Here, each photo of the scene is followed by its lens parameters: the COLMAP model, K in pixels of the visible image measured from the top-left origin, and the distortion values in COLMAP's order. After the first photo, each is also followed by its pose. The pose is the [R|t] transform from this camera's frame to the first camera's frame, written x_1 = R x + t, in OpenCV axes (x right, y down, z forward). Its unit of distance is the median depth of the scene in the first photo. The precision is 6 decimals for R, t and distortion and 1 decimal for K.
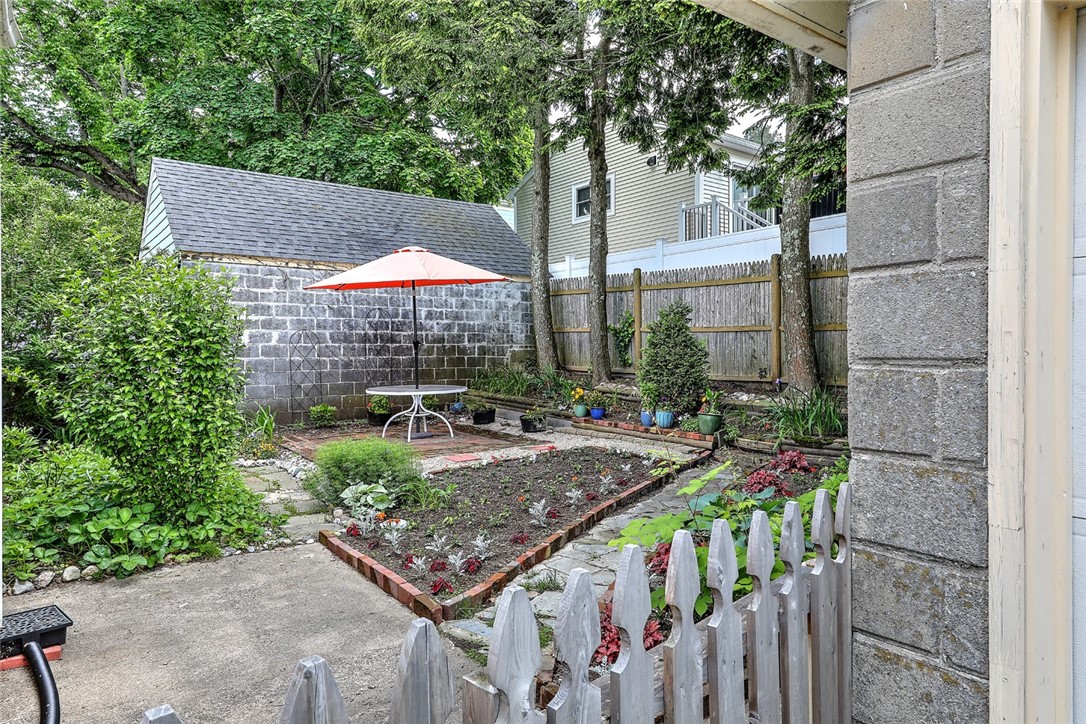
lens RADIAL K [[696.3, 0, 545.2], [0, 696.3, 358.8], [0, 0, 1]] dist [0.011207, 0.001179]
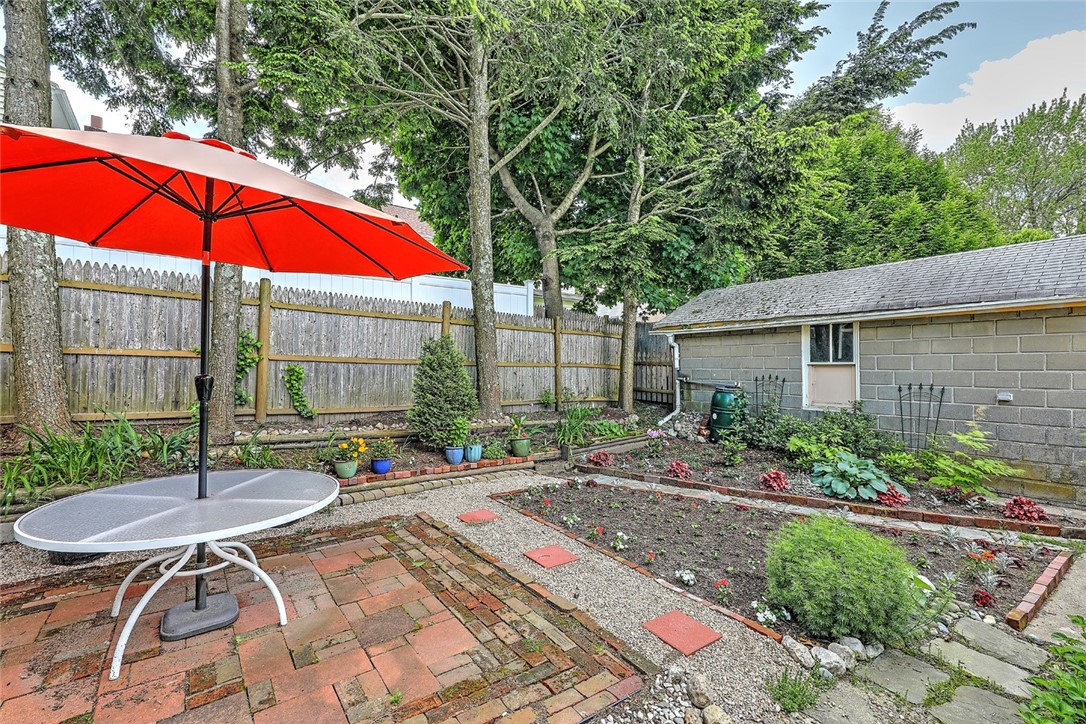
lens RADIAL K [[464.4, 0, 546.4], [0, 464.4, 365.9], [0, 0, 1]] dist [0.000894, -0.000176]
pose [[-0.002256, 0.010586, 0.999941, -0.402749], [0.010779, 0.999886, -0.010561, -0.024186], [-0.999939, 0.010755, -0.002370, 0.718657]]
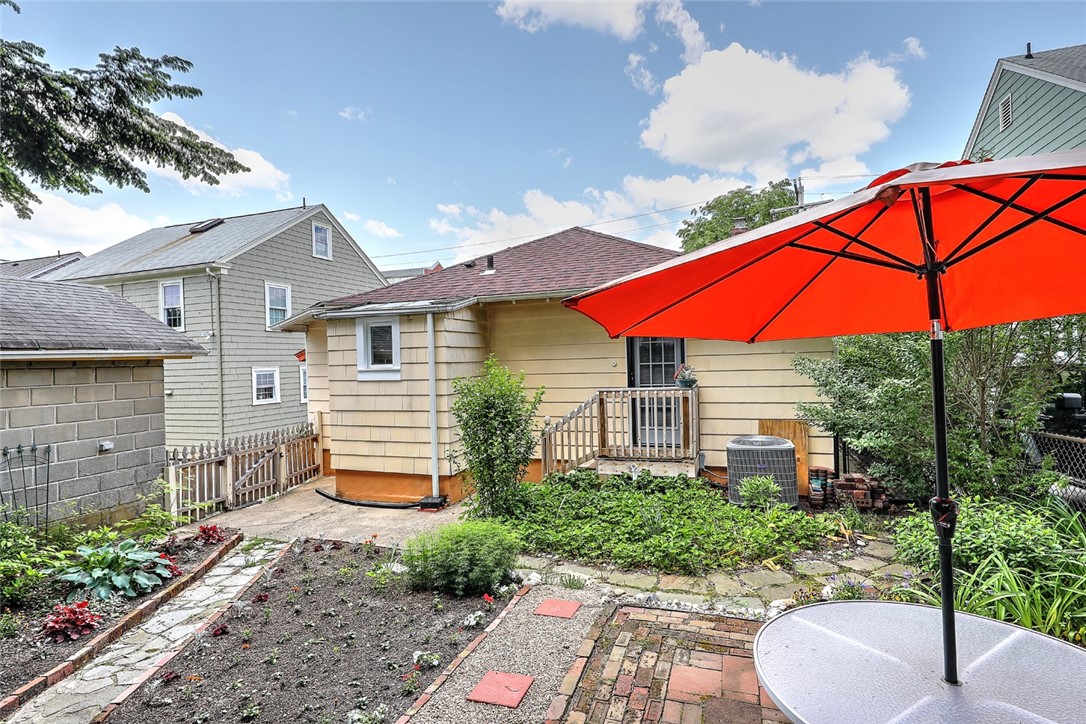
lens RADIAL K [[544.0, 0, 538.1], [0, 544.0, 357.9], [0, 0, 1]] dist [0.006396, -0.000132]
pose [[-0.831356, 0.029329, -0.554966, 0.057710], [0.029025, 0.999535, 0.009344, -0.079250], [0.554982, -0.008340, -0.831820, 0.974239]]
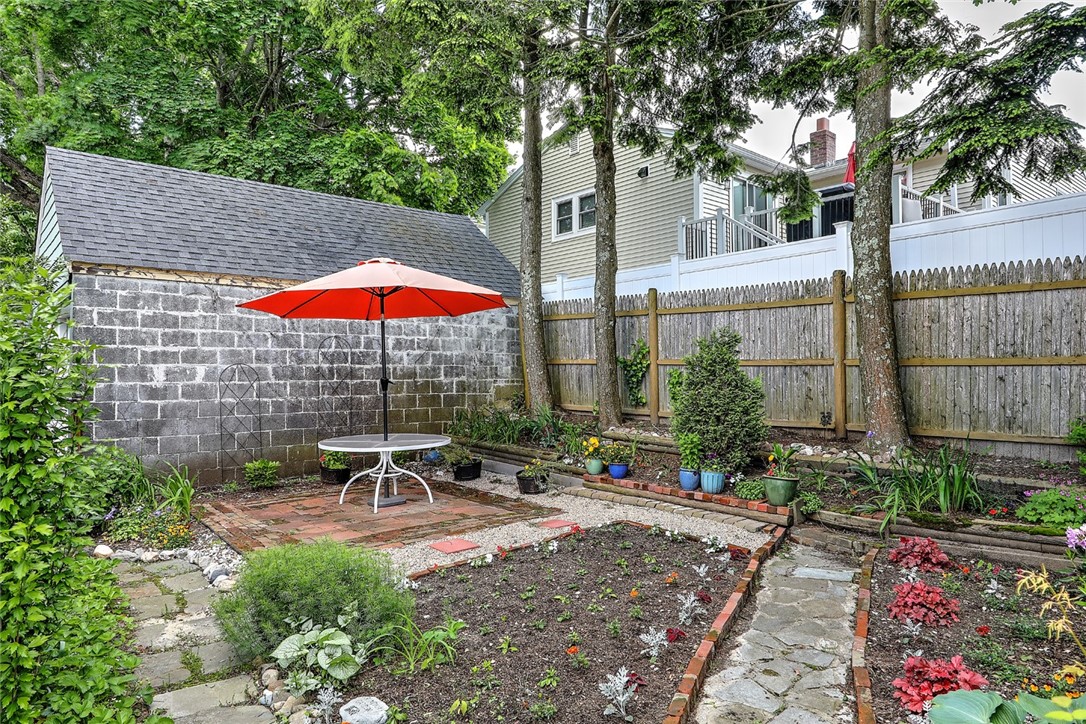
lens RADIAL K [[696.3, 0, 546.1], [0, 696.3, 355.8], [0, 0, 1]] dist [0.011207, 0.001179]
pose [[0.998026, -0.001483, 0.062783, -0.048743], [0.003957, 0.999220, -0.039294, -0.018107], [-0.062676, 0.039465, 0.997253, 0.190472]]
